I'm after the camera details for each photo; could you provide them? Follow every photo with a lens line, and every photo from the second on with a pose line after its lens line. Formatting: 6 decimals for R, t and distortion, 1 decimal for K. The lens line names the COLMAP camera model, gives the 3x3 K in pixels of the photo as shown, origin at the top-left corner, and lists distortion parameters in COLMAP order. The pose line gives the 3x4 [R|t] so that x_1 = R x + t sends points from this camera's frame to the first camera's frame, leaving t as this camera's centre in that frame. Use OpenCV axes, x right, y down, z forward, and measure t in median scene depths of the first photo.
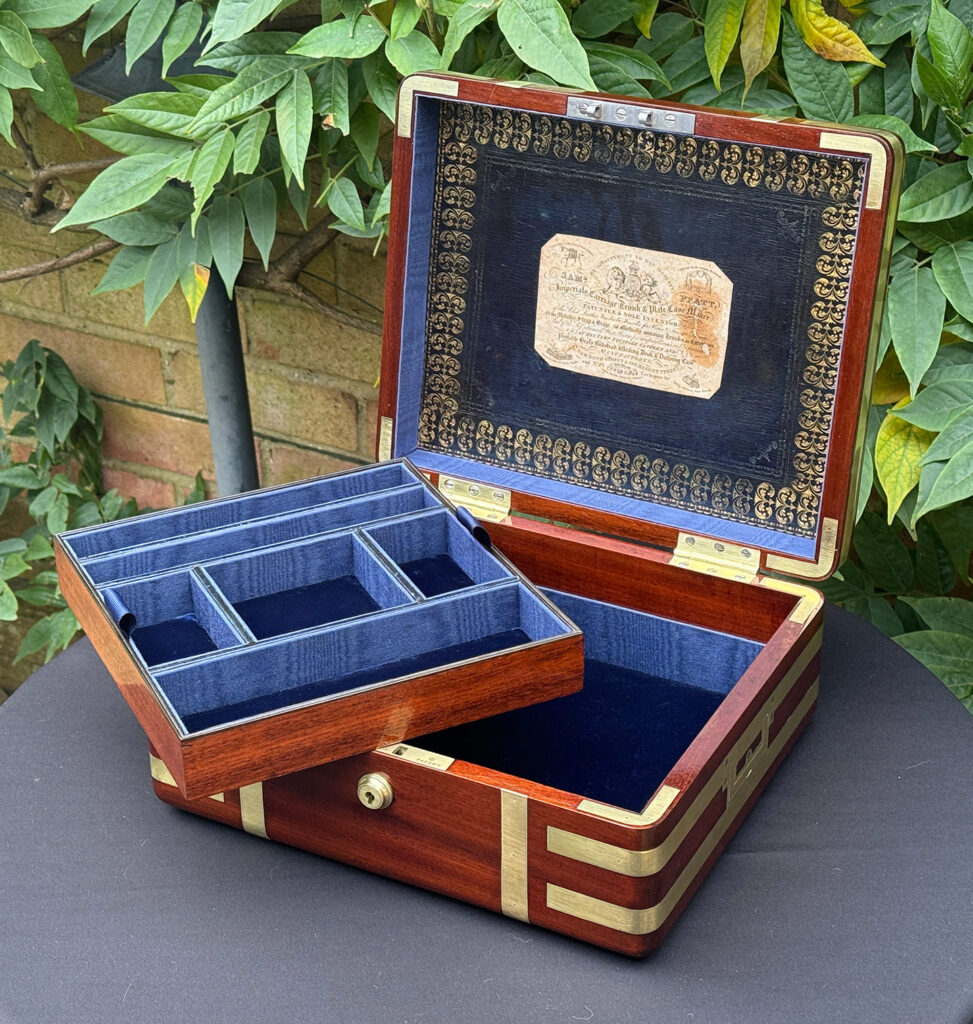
lens RADIAL K [[2134.8, 0, 452.8], [0, 2134.8, 477.8], [0, 0, 1]] dist [0.177302, 0.003269]
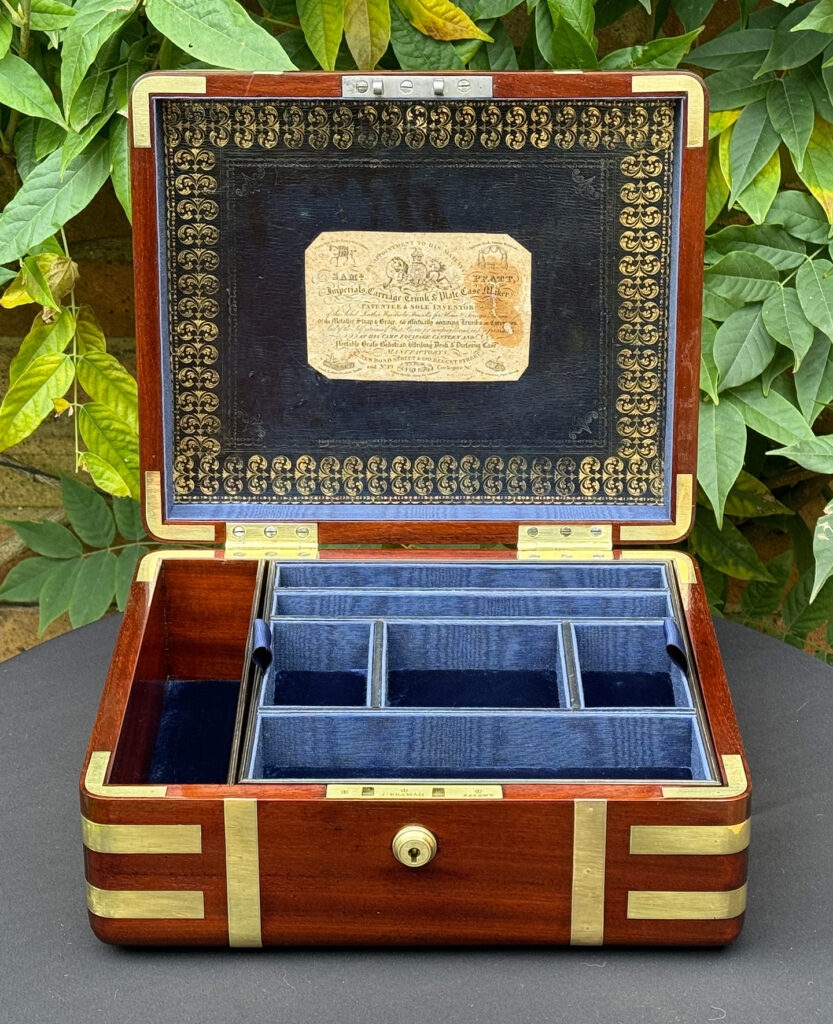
lens RADIAL K [[2311.9, 0, 415.3], [0, 2311.9, 474.8], [0, 0, 1]] dist [0.184402, -0.042681]
pose [[0.883122, -0.177924, 0.434095, -0.355408], [0.204202, 0.978825, -0.014234, 0.008723], [-0.422370, 0.101214, 0.900755, 0.104697]]
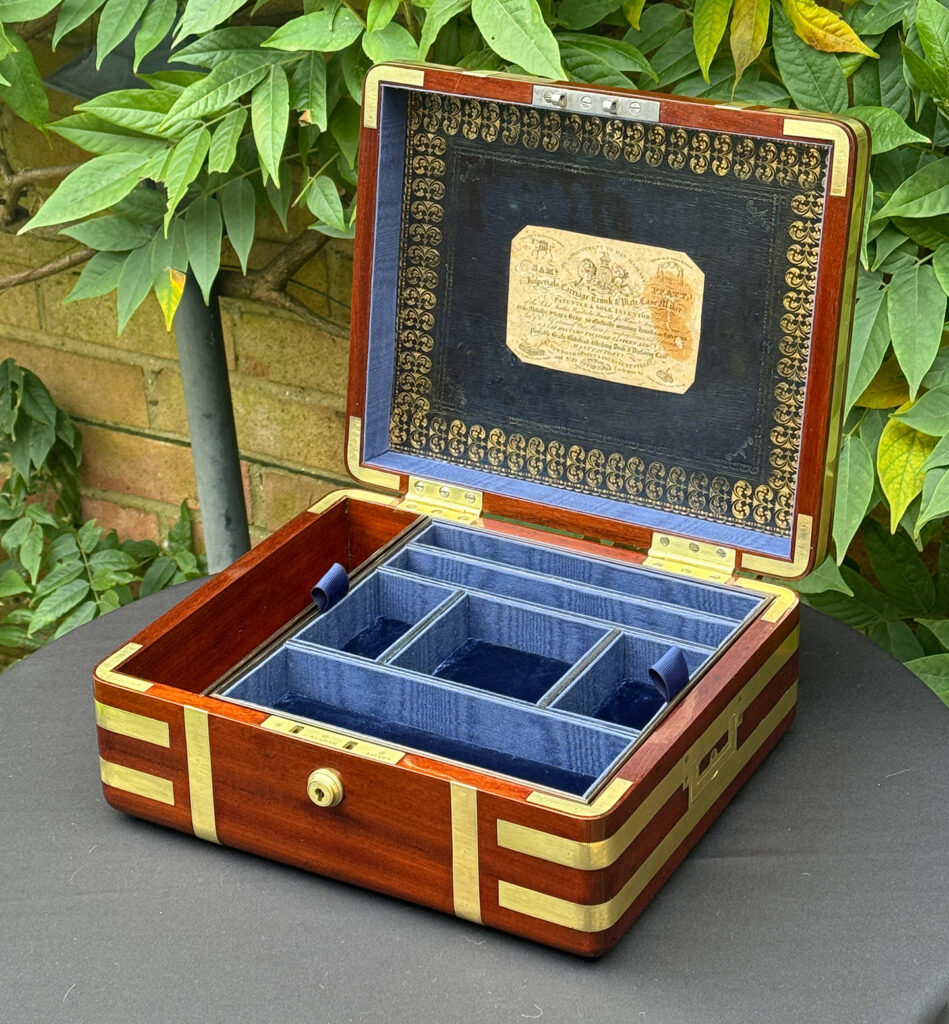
lens RADIAL K [[2477.0, 0, 458.3], [0, 2477.0, 397.0], [0, 0, 1]] dist [0.165533, 0.256514]
pose [[0.999694, -0.002492, -0.024626, 0.044103], [0.000956, 0.998063, -0.062203, 0.032902], [0.024734, 0.062161, 0.997760, -0.115941]]
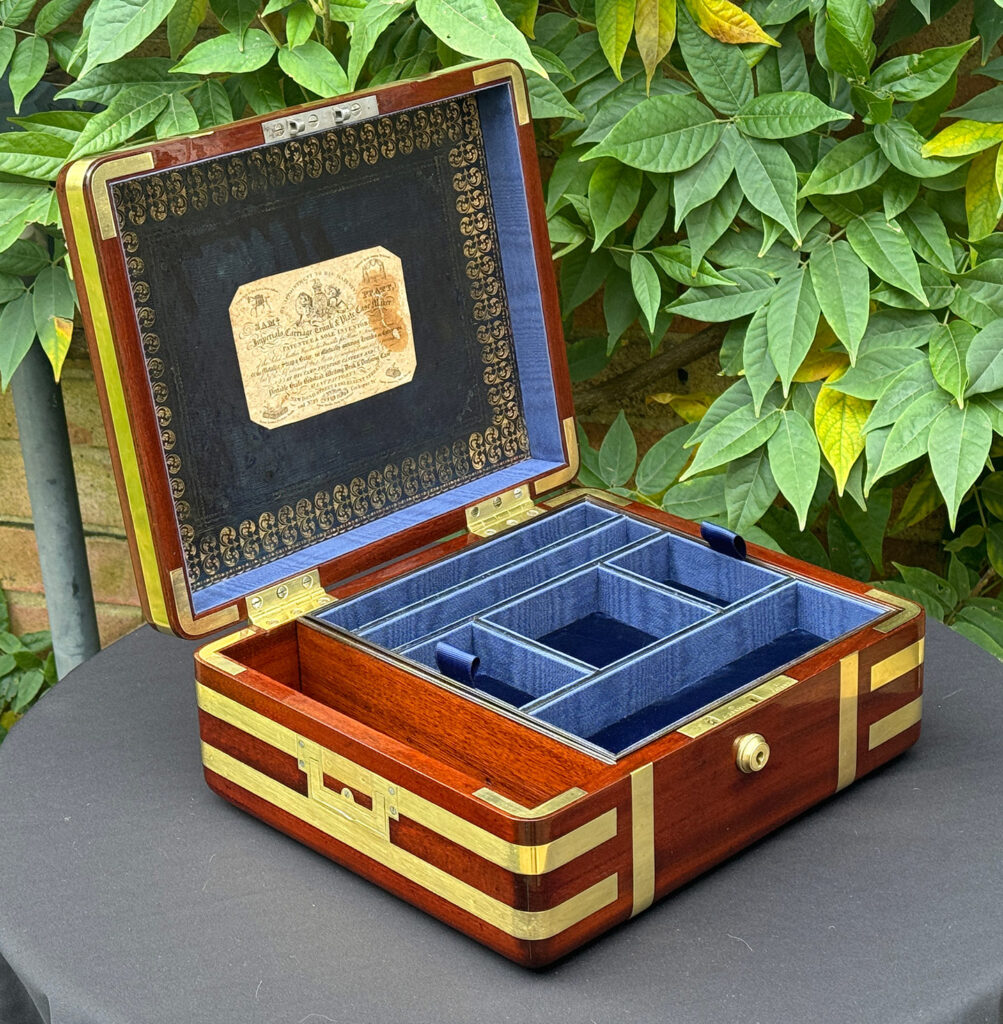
lens RADIAL K [[2387.2, 0, 502.3], [0, 2387.2, 472.4], [0, 0, 1]] dist [0.143112, 0.316757]
pose [[0.297467, -0.362129, 0.883389, -0.819560], [0.457917, 0.866018, 0.200811, -0.194065], [-0.837750, 0.344784, 0.423436, 0.498964]]
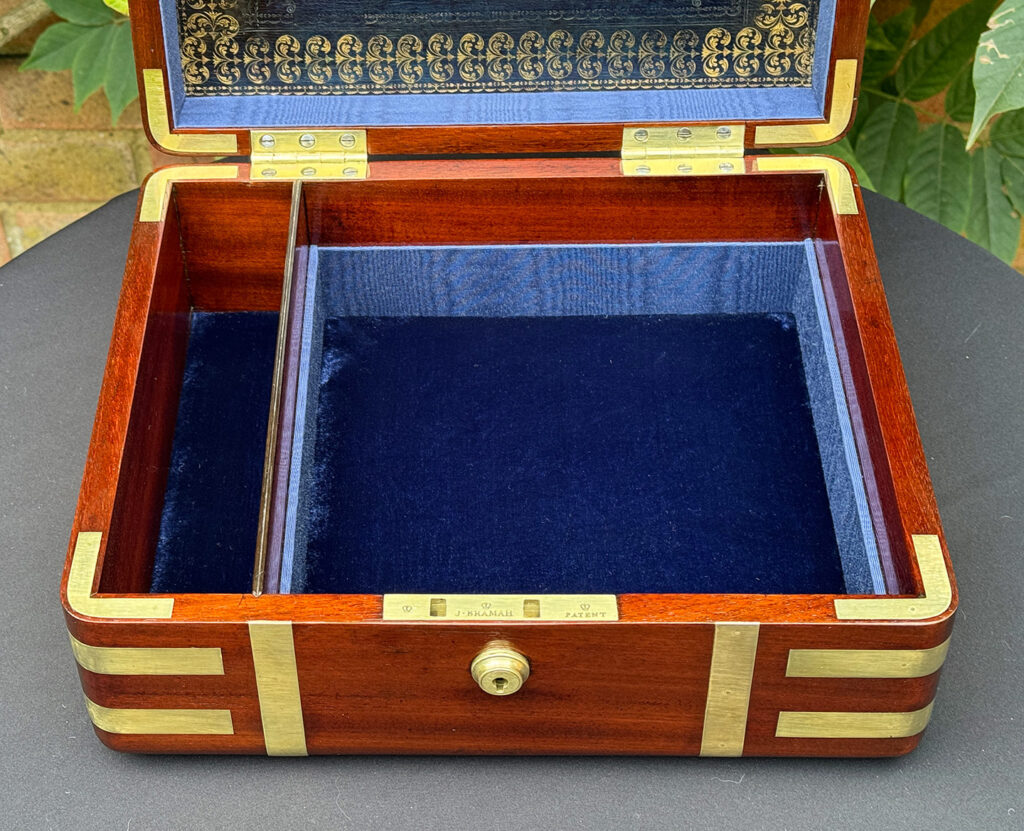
lens RADIAL K [[1867.7, 0, 385.0], [0, 1867.7, 395.3], [0, 0, 1]] dist [0.186769, -0.275942]
pose [[0.894973, -0.325877, 0.304678, -0.184831], [0.228032, 0.921150, 0.315412, -0.107090], [-0.383439, -0.212809, 0.898714, 0.422157]]
